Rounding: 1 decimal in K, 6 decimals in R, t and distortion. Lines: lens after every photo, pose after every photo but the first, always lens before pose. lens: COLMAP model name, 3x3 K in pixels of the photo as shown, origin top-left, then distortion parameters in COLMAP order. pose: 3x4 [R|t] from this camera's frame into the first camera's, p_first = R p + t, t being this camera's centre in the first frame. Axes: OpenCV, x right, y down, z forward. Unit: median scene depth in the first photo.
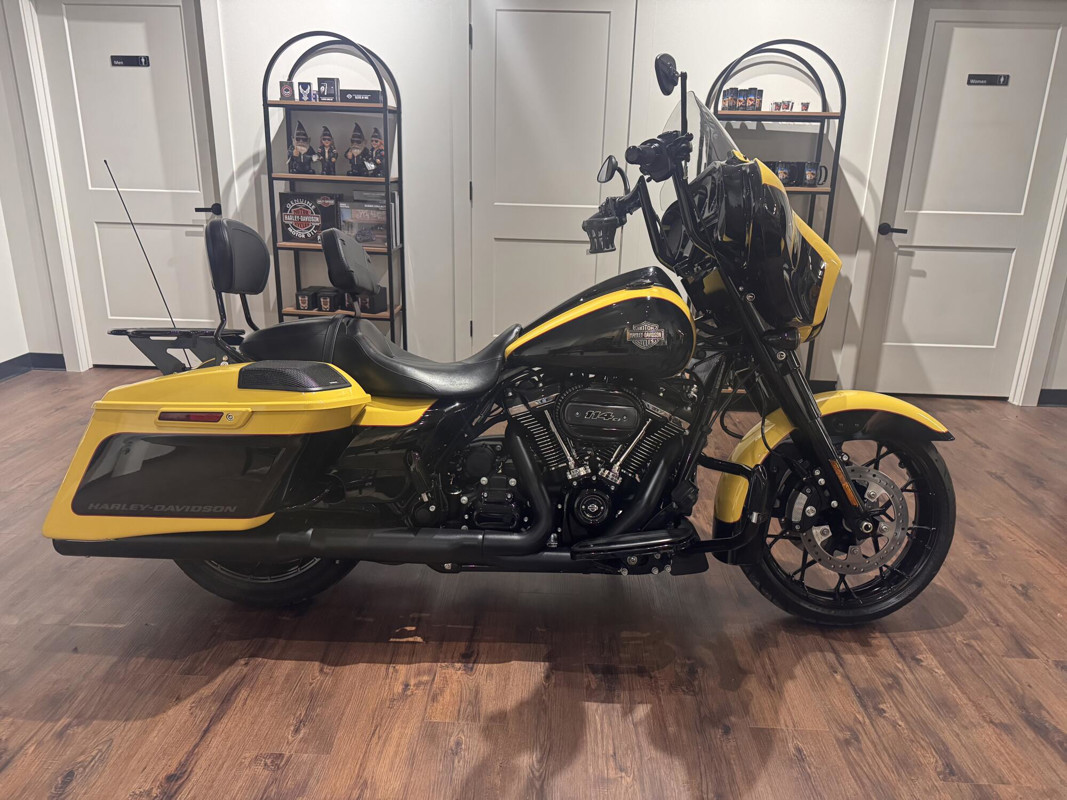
lens RADIAL K [[765.7, 0, 531.3], [0, 765.7, 400.1], [0, 0, 1]] dist [0.007540, -0.007172]
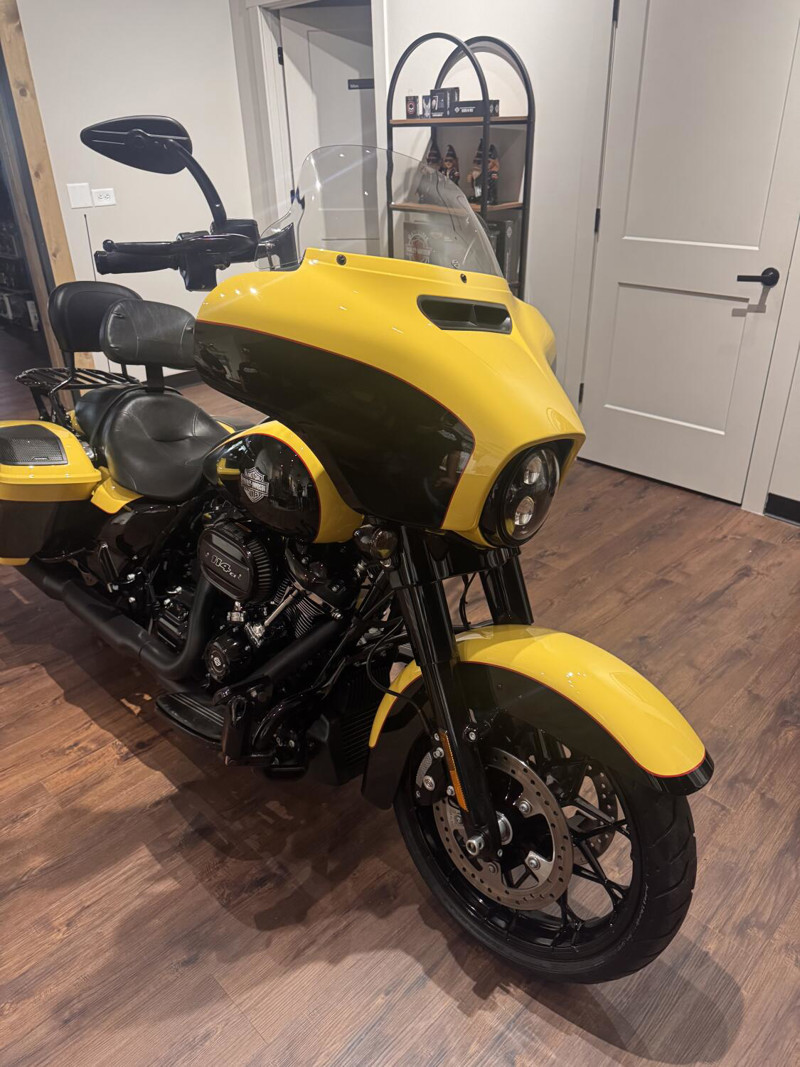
lens RADIAL K [[765.7, 0, 401.7], [0, 765.7, 538.3], [0, 0, 1]] dist [-0.004648, 0.002090]
pose [[0.725502, 0.285240, -0.626326, 0.705376], [-0.164376, 0.955546, 0.244769, -0.230083], [0.668302, -0.074627, 0.740137, 0.477666]]
